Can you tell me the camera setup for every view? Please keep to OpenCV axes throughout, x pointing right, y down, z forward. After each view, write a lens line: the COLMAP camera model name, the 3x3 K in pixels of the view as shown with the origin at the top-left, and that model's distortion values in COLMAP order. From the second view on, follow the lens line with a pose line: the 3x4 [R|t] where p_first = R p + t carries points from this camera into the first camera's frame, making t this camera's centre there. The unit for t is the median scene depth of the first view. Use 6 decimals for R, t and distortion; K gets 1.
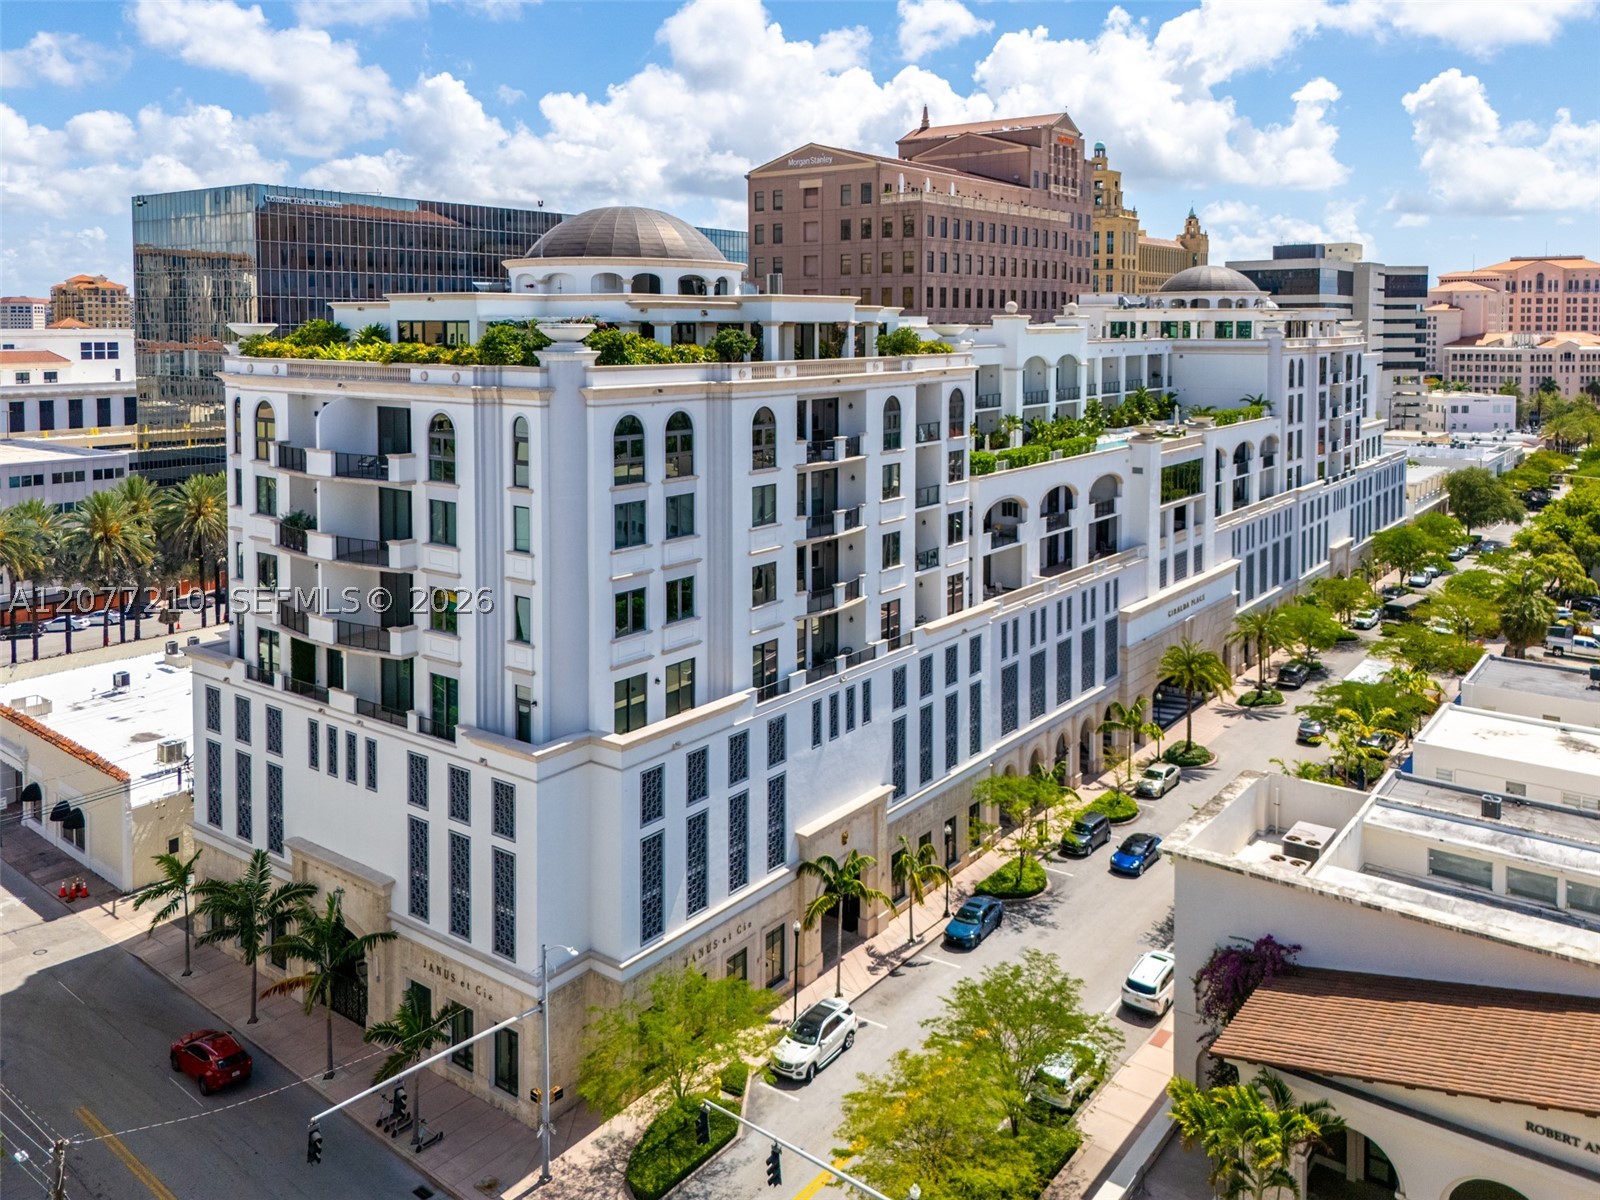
lens RADIAL K [[1244.3, 0, 772.2], [0, 1244.3, 384.5], [0, 0, 1]] dist [0.016130, -0.012022]
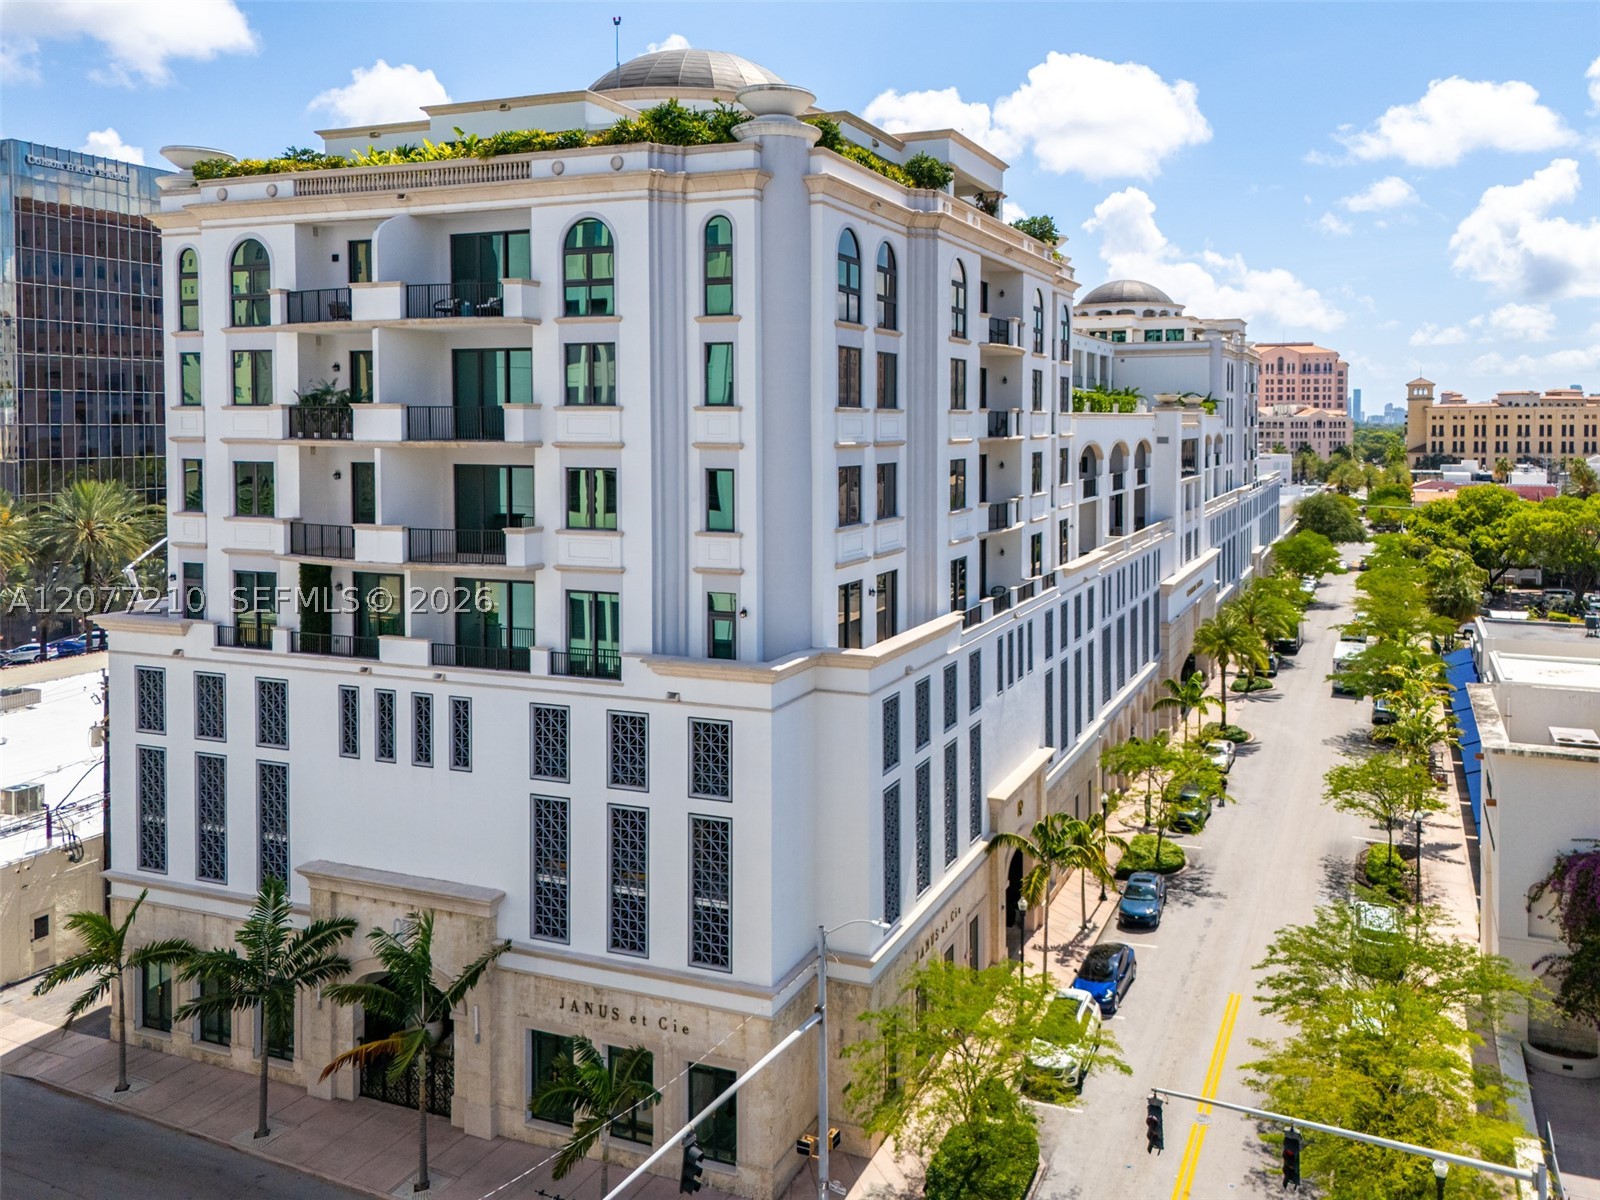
lens RADIAL K [[1239.6, 0, 896.2], [0, 1239.6, 462.6], [0, 0, 1]] dist [-0.000270, 0.000462]
pose [[0.959174, -0.006489, 0.282742, -0.123928], [0.011364, 0.999814, -0.015604, 0.072902], [-0.282588, 0.018180, 0.959069, 0.114908]]
